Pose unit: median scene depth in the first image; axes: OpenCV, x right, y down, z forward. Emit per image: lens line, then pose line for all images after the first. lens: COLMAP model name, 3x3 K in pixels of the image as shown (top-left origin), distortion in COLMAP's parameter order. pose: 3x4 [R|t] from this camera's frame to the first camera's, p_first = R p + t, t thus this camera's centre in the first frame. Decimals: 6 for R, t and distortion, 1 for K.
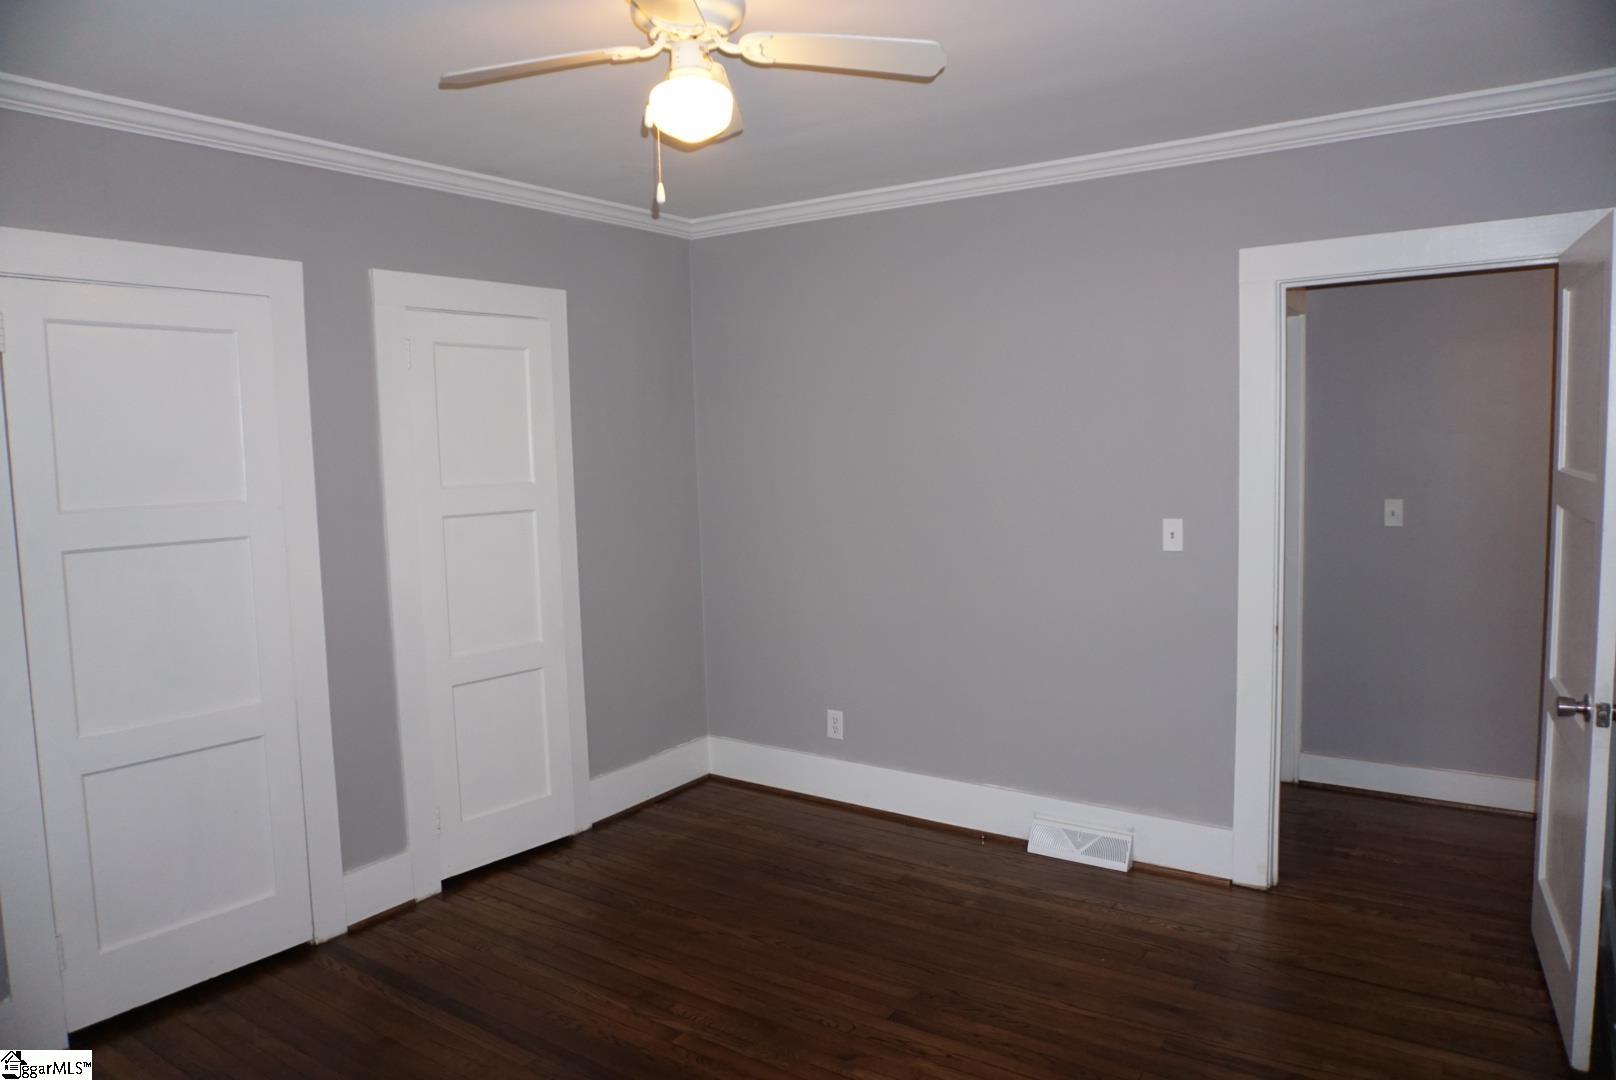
lens RADIAL K [[1070.7, 0, 808.0], [0, 1070.7, 540.0], [0, 0, 1]] dist [-0.001044, -0.000817]
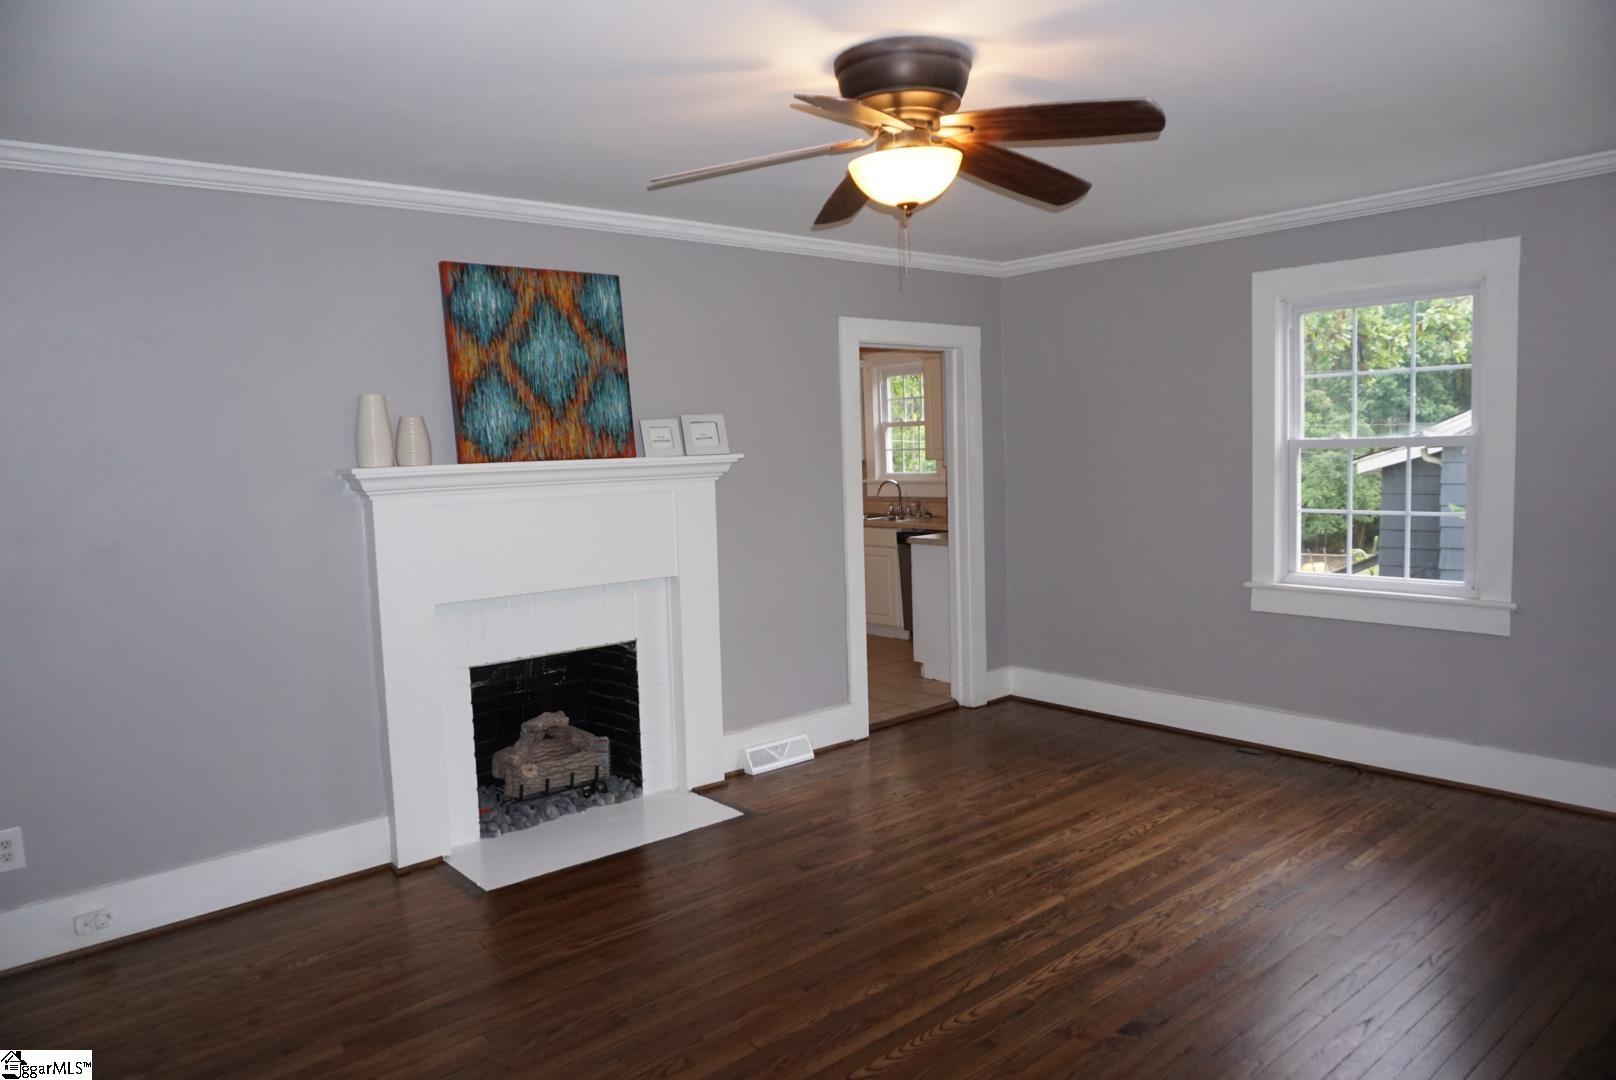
lens RADIAL K [[1077.9, 0, 808.0], [0, 1077.9, 540.0], [0, 0, 1]] dist [-0.068879, 0.044982]
pose [[0.275652, -0.075603, 0.958280, -1.004696], [0.106063, 0.993207, 0.047850, -0.033774], [-0.955388, 0.088448, 0.281798, 0.598397]]
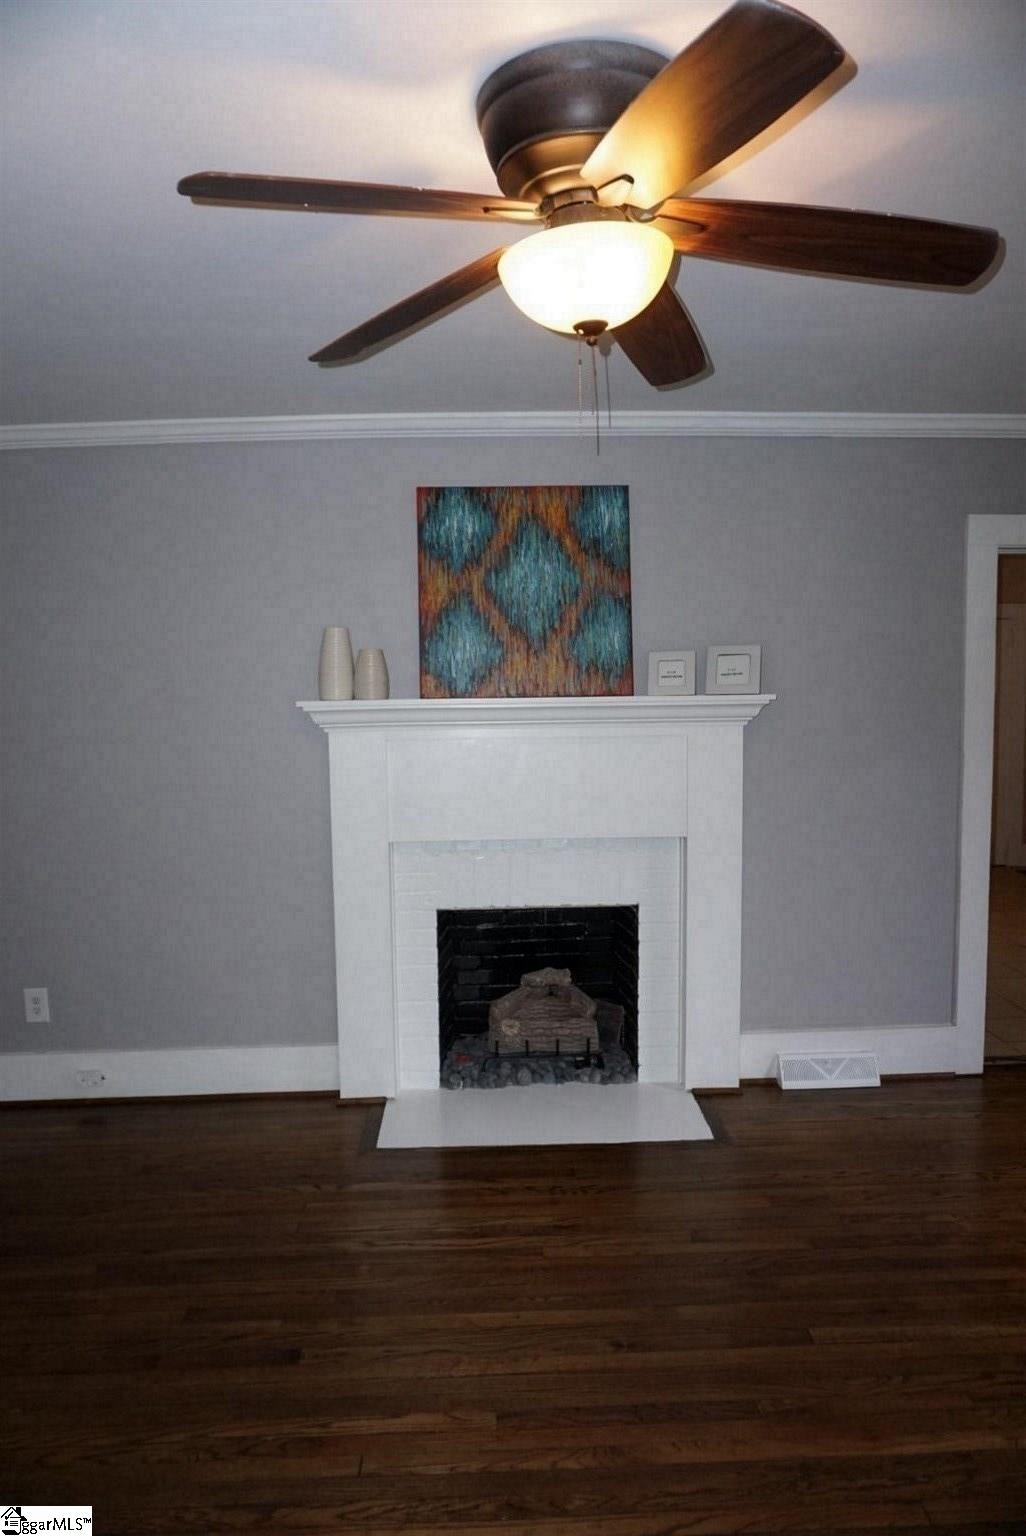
lens RADIAL K [[1024.6, 0, 513.0], [0, 1024.6, 768.0], [0, 0, 1]] dist [-0.068879, 0.044982]
pose [[0.817615, -0.042672, 0.574182, -0.569644], [0.048394, 0.998814, 0.005318, -0.029807], [-0.573728, 0.023439, 0.818710, 0.378539]]
